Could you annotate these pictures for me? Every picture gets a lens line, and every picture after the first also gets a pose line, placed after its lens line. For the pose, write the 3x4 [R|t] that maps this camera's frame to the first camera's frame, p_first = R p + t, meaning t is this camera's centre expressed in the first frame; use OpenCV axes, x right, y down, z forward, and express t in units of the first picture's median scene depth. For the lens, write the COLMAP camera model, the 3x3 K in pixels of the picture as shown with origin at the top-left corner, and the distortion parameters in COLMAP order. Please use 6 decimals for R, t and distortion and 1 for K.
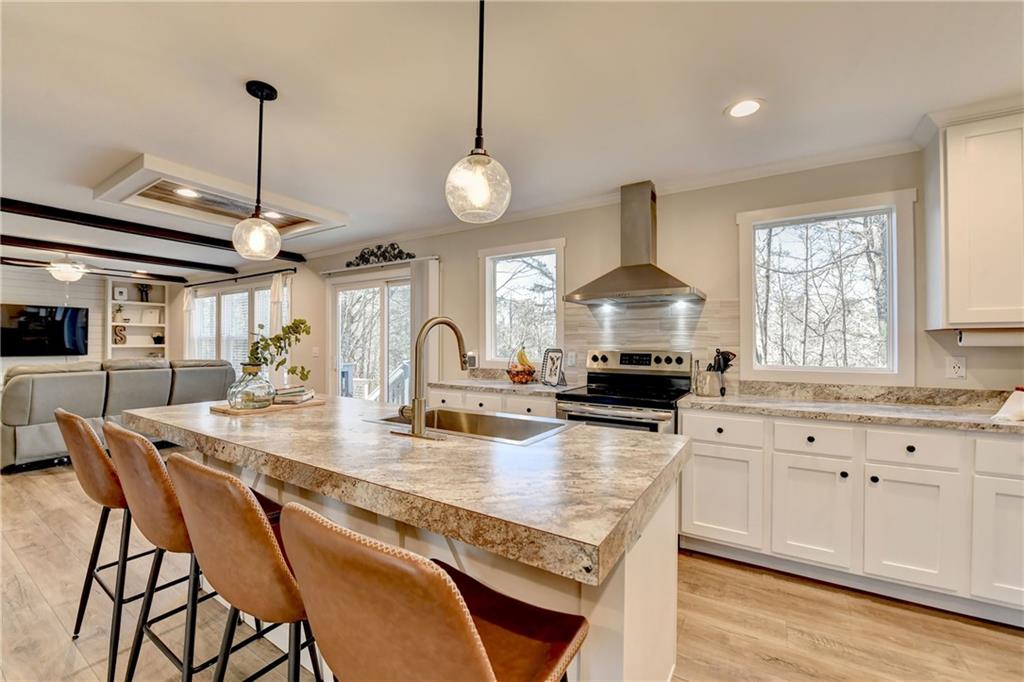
lens RADIAL K [[424.9, 0, 502.2], [0, 424.9, 342.5], [0, 0, 1]] dist [-0.014894, -0.001936]
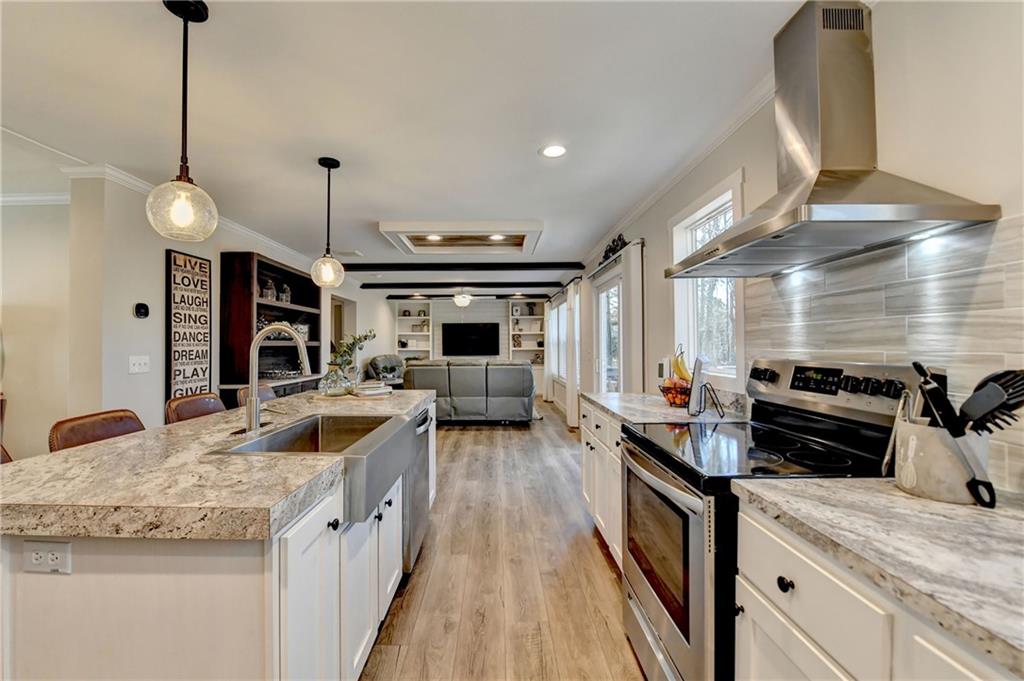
lens RADIAL K [[421.2, 0, 484.7], [0, 421.2, 342.1], [0, 0, 1]] dist [-0.017763, -0.001100]
pose [[0.527009, -0.013816, -0.849747, 0.522465], [0.007681, 0.999904, -0.011493, 0.000379], [0.849825, -0.000470, 0.527065, 0.448754]]
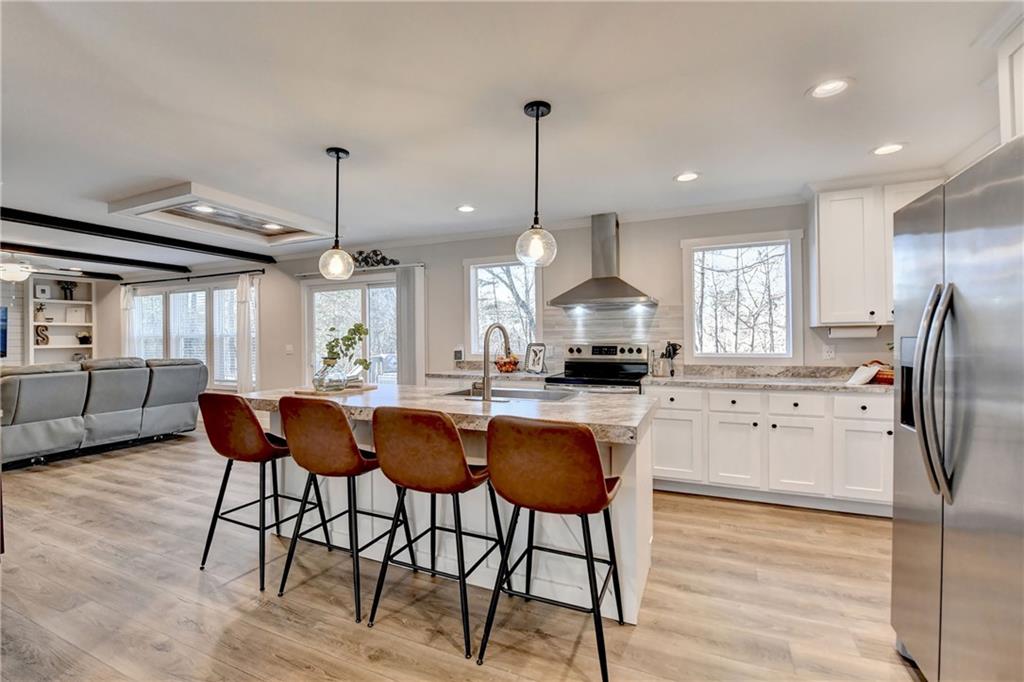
lens RADIAL K [[453.3, 0, 456.7], [0, 453.3, 336.7], [0, 0, 1]] dist [-0.014922, -0.000762]
pose [[0.997901, -0.012827, 0.063482, -0.222206], [0.012943, 0.999915, -0.001412, -0.005974], [-0.063459, 0.002231, 0.997982, -0.345610]]
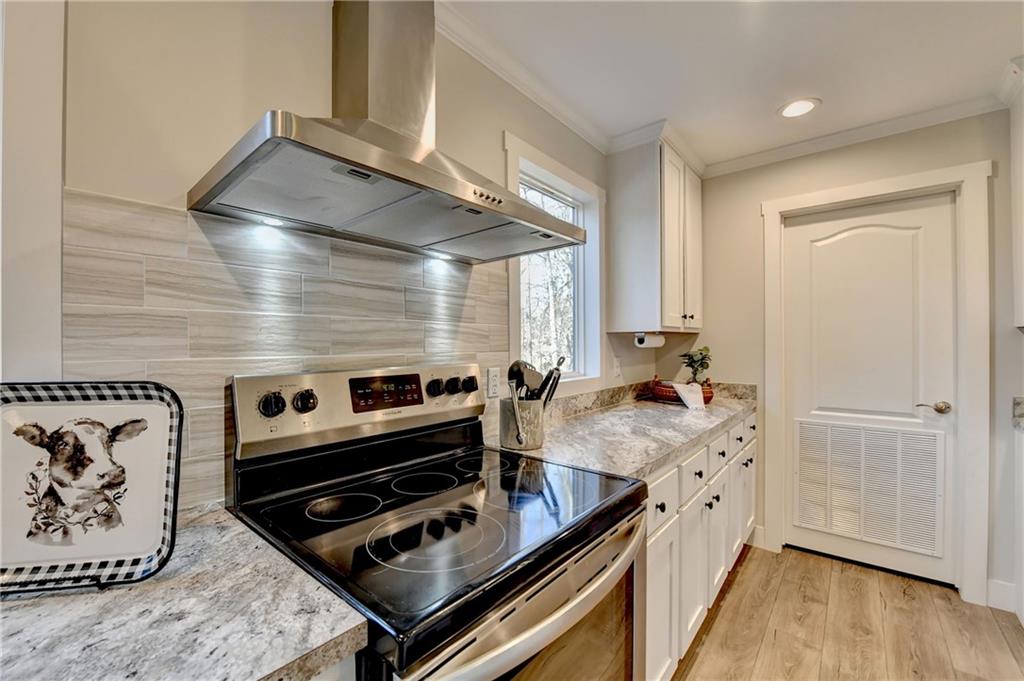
lens RADIAL K [[421.2, 0, 490.7], [0, 421.2, 345.9], [0, 0, 1]] dist [-0.017763, -0.001100]
pose [[0.132426, -0.003945, 0.991185, -0.039800], [0.005972, 0.999977, 0.003183, -0.000928], [-0.991175, 0.005497, 0.132447, 0.875051]]
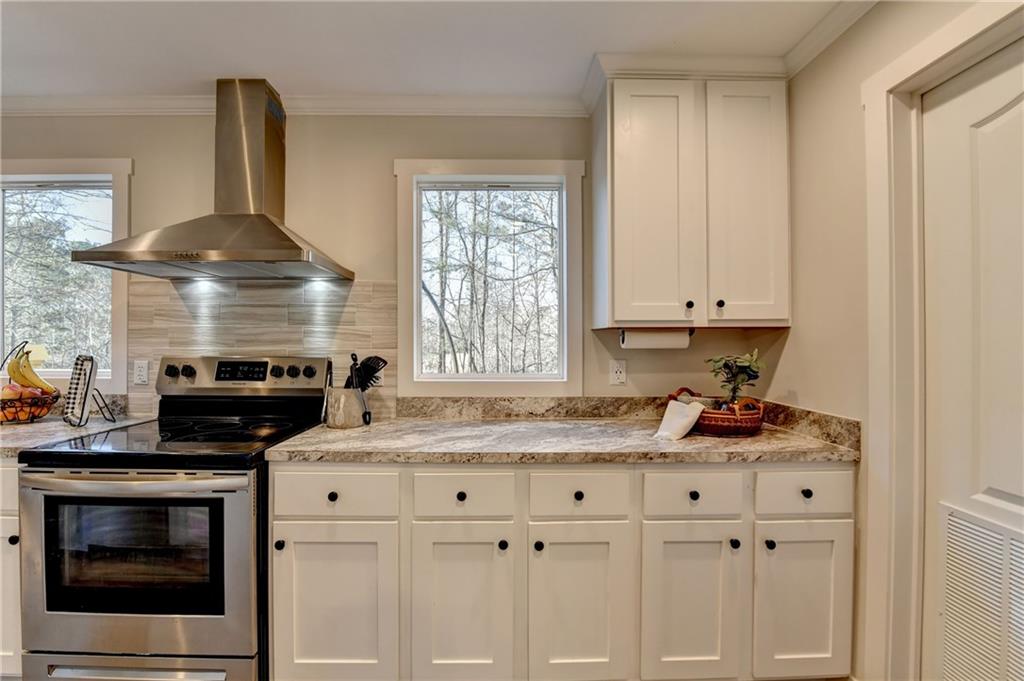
lens RADIAL K [[421.2, 0, 506.1], [0, 421.2, 338.2], [0, 0, 1]] dist [-0.017763, -0.001100]
pose [[0.825946, 0.004837, 0.563729, 0.292994], [-0.001526, 0.999979, -0.006345, -0.003883], [-0.563747, 0.004380, 0.825936, 0.296829]]
